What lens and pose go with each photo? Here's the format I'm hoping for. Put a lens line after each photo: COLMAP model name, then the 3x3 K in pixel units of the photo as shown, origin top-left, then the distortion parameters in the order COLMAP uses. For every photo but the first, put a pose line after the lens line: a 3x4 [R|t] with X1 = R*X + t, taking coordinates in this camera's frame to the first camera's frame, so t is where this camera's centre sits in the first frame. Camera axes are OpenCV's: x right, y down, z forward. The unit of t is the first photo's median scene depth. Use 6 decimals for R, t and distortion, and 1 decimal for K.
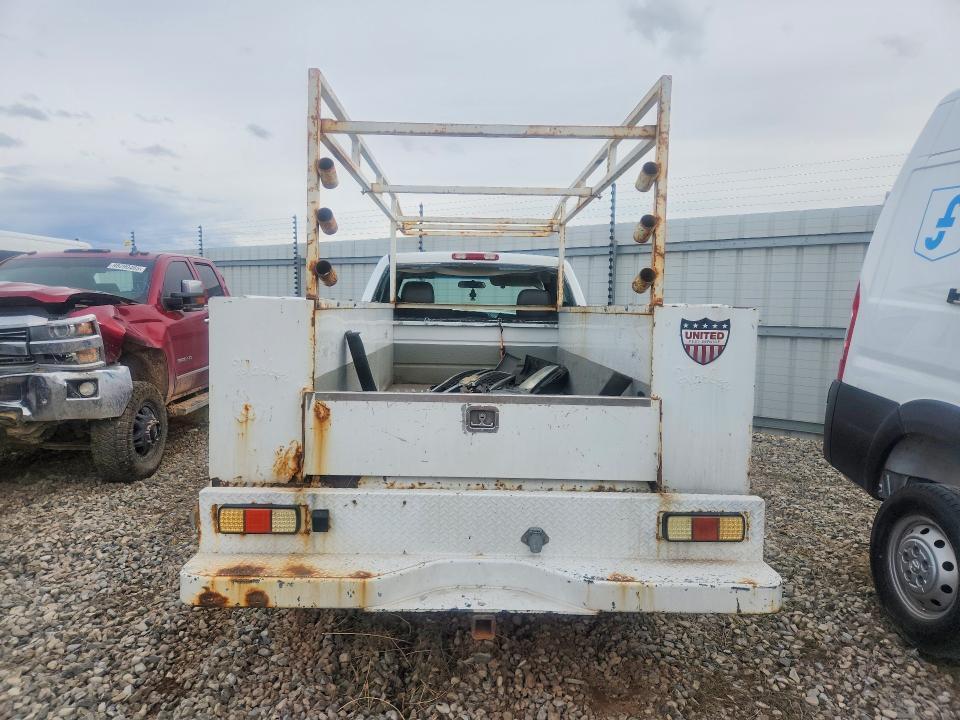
lens RADIAL K [[654.7, 0, 478.5], [0, 654.7, 342.7], [0, 0, 1]] dist [0.062482, -0.000459]
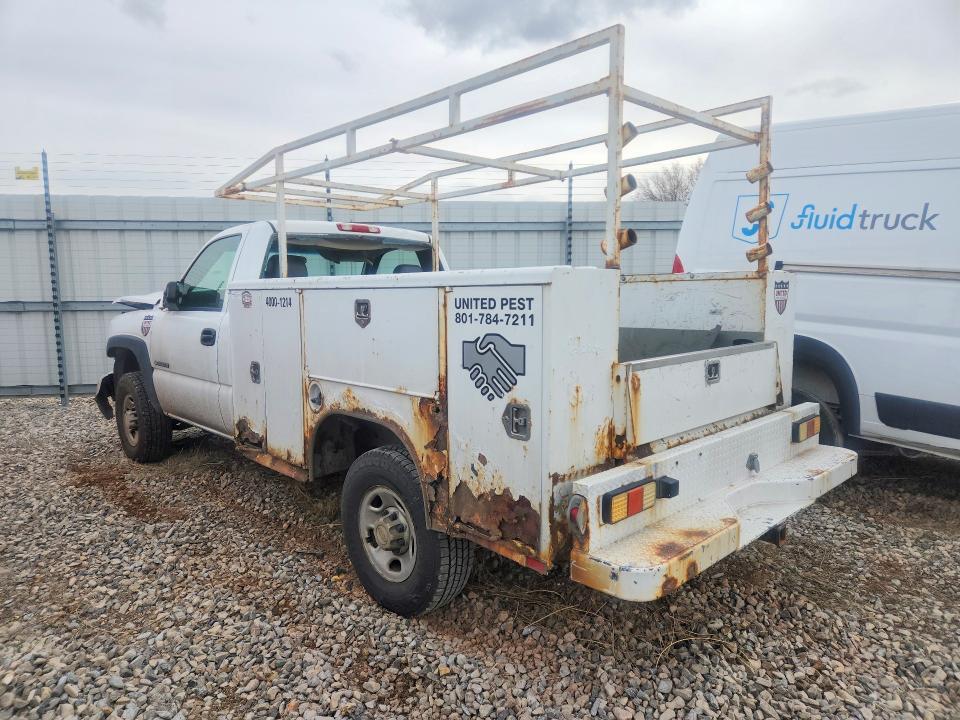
lens RADIAL K [[632.2, 0, 480.0], [0, 632.2, 360.0], [0, 0, 1]] dist [0.086317, -0.000058]
pose [[0.729040, -0.103929, 0.676534, -0.670691], [0.063847, 0.994421, 0.083961, -0.015318], [-0.681486, -0.018017, 0.731609, 0.295399]]
